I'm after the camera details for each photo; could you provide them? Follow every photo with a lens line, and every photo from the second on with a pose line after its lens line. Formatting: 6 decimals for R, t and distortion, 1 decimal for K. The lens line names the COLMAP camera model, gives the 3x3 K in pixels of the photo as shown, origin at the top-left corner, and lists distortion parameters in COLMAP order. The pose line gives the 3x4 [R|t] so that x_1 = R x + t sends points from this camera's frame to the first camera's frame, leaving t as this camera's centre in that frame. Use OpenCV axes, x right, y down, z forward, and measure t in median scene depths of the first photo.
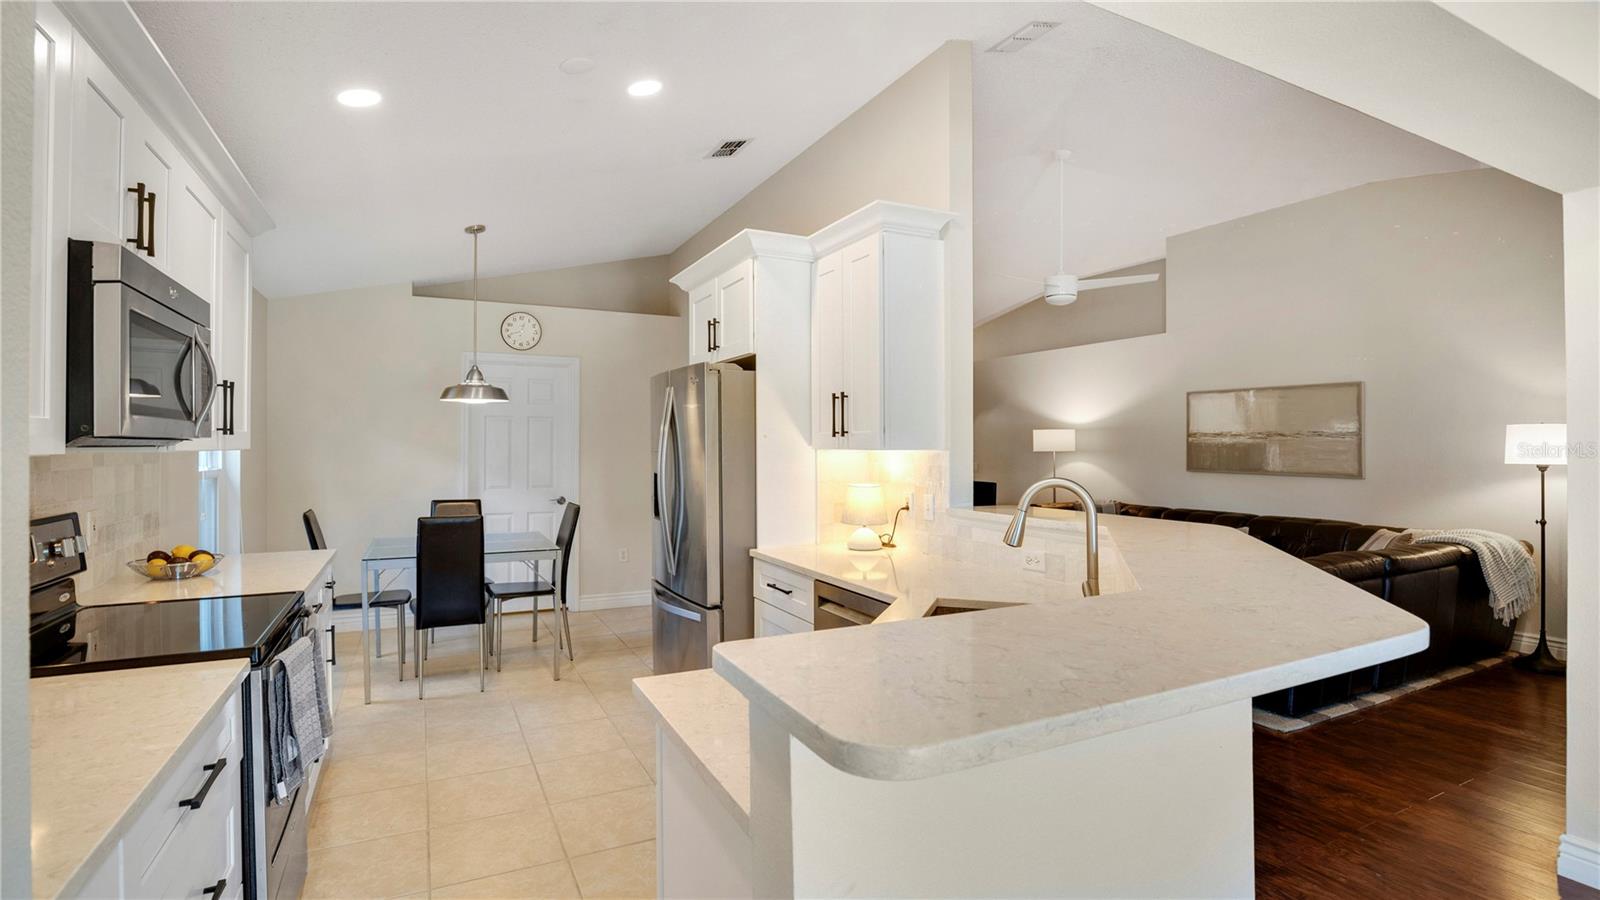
lens RADIAL K [[731.5, 0, 809.5], [0, 731.5, 443.6], [0, 0, 1]] dist [-0.022580, 0.000468]
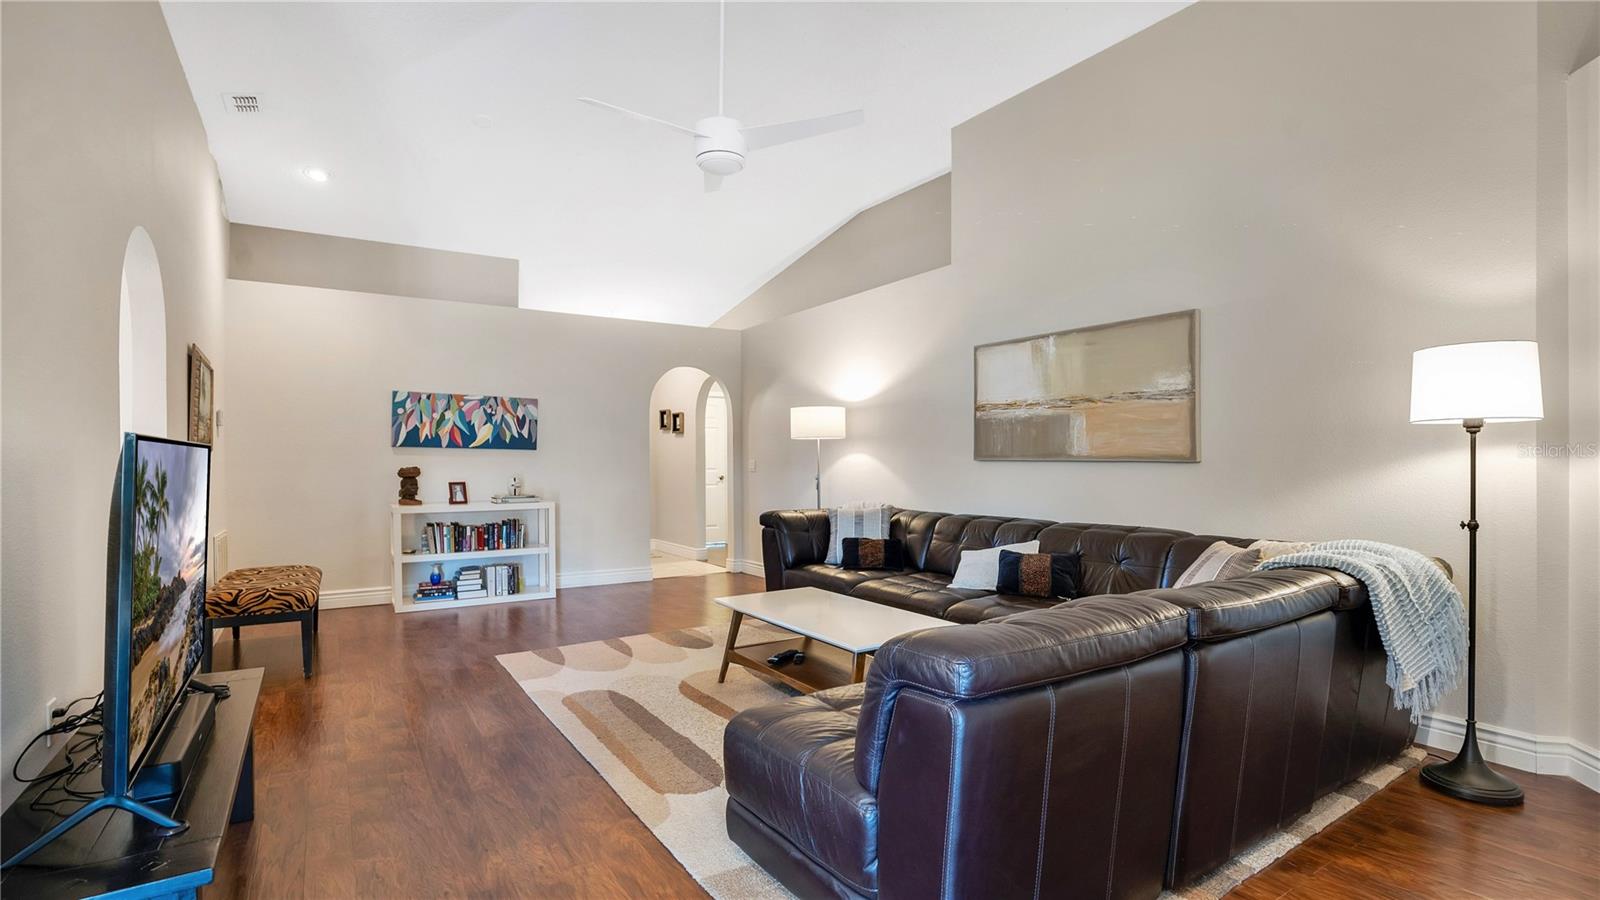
lens RADIAL K [[750.2, 0, 803.6], [0, 750.2, 460.4], [0, 0, 1]] dist [-0.038677, 0.000143]
pose [[0.993929, -0.003945, 0.109948, 0.345849], [0.003500, 0.999985, 0.004247, 0.042439], [-0.109964, -0.003836, 0.993928, 0.383480]]
